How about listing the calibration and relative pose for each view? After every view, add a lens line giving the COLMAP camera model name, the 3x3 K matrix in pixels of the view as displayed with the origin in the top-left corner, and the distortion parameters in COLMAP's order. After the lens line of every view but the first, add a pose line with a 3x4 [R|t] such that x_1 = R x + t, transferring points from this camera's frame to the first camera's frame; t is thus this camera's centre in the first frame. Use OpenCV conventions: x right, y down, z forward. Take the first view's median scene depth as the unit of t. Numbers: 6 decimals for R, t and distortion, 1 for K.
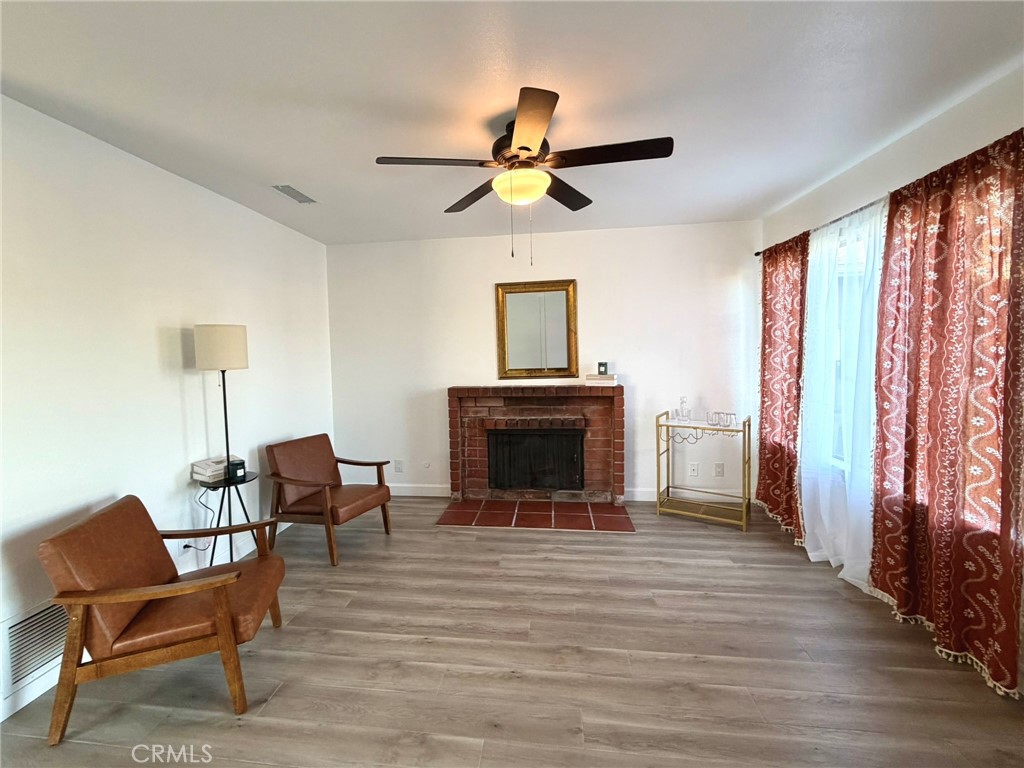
lens RADIAL K [[438.1, 0, 510.8], [0, 438.1, 371.4], [0, 0, 1]] dist [-0.000138, 0.000147]
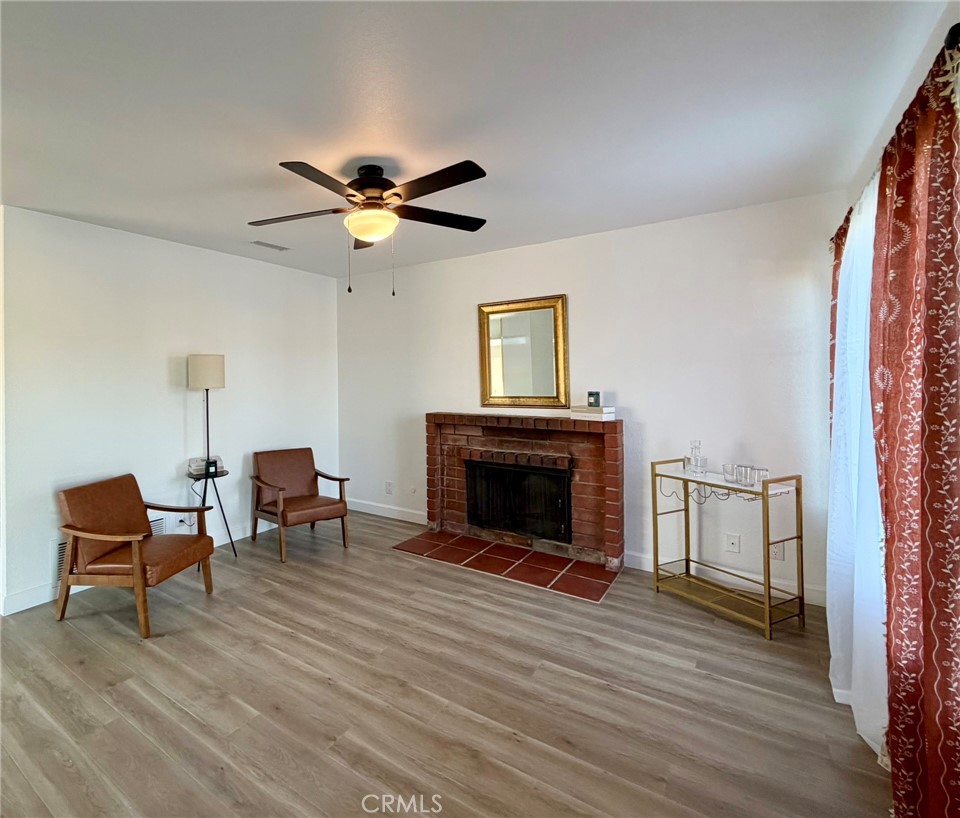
lens RADIAL K [[493.4, 0, 392.9], [0, 493.4, 373.3], [0, 0, 1]] dist [0.001115, -0.000274]
pose [[0.868798, 0.011198, -0.495041, 0.363299], [-0.033229, 0.998809, -0.035724, -0.009999], [0.494051, 0.047486, 0.868135, -0.002031]]
